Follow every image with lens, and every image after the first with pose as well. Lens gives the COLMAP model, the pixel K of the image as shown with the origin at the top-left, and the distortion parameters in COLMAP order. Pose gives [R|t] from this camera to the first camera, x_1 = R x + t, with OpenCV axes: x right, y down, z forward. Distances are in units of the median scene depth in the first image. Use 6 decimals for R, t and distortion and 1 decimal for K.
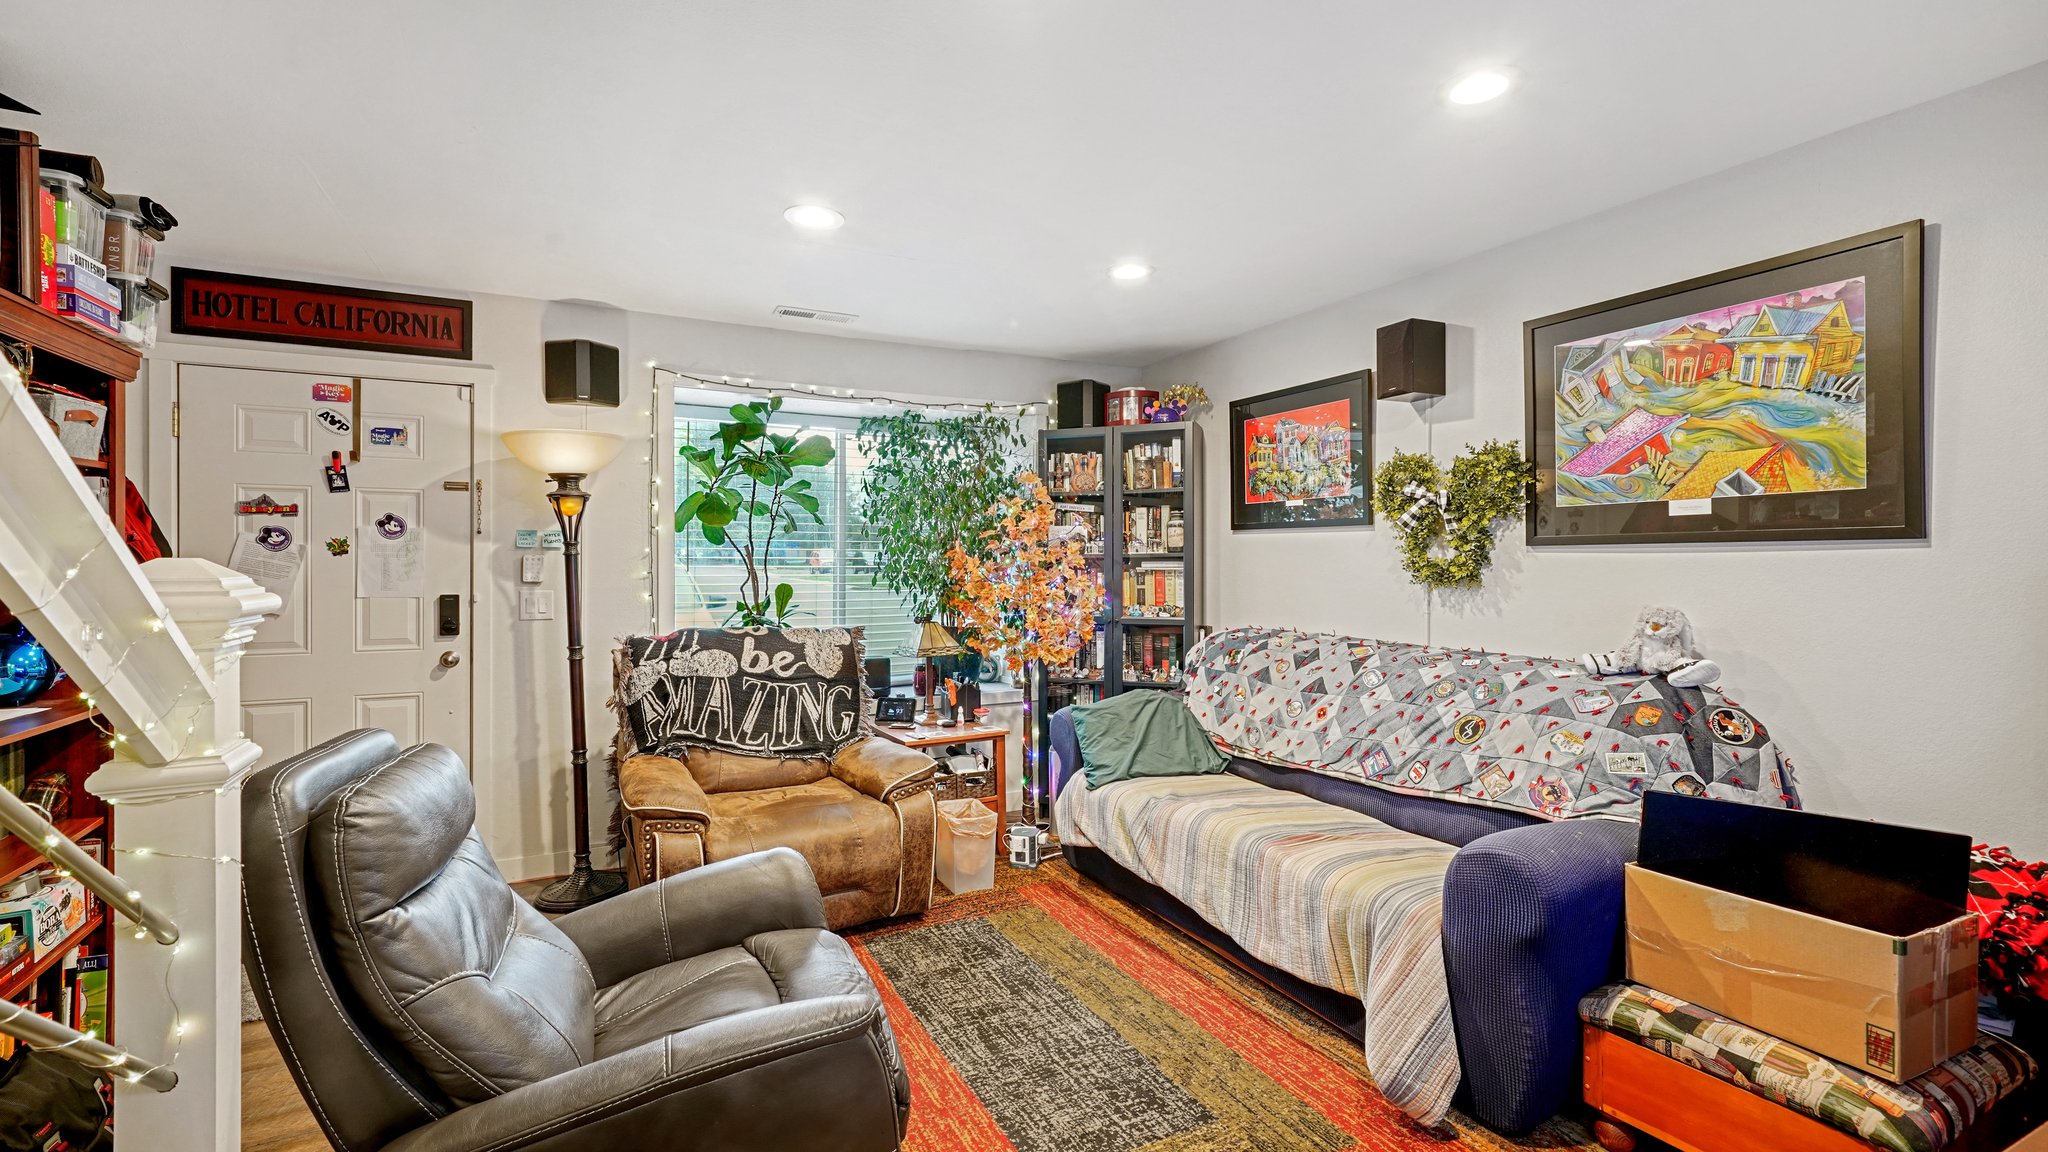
lens RADIAL K [[904.1, 0, 1018.8], [0, 904.1, 562.4], [0, 0, 1]] dist [-0.001798, -0.000095]
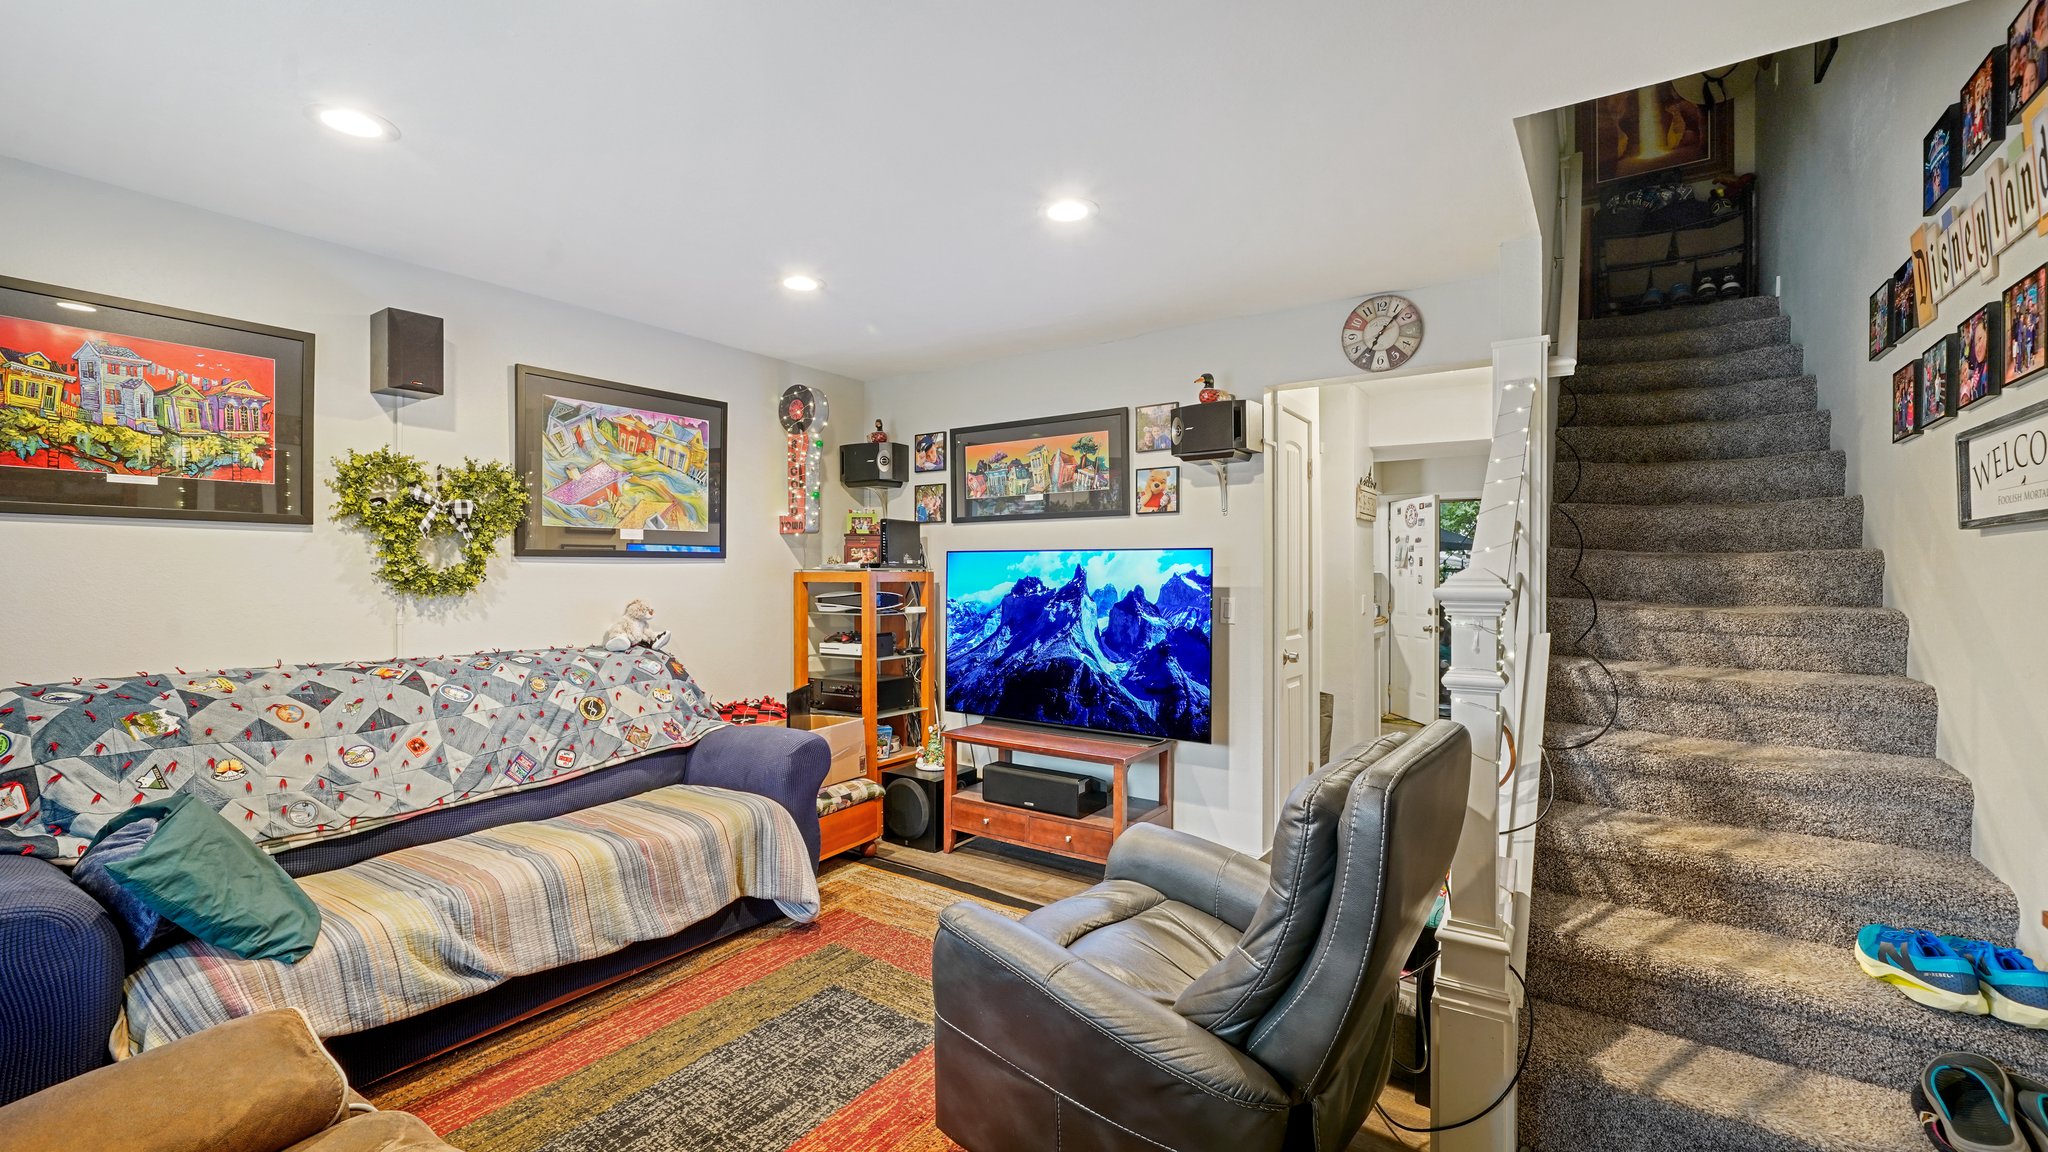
lens RADIAL K [[904.1, 0, 1021.3], [0, 904.1, 576.1], [0, 0, 1]] dist [-0.001798, -0.000095]
pose [[-0.519737, -0.003014, 0.854321, -0.836643], [0.002844, 0.999982, 0.005258, 0.002909], [-0.854321, 0.005162, -0.519720, 1.142491]]
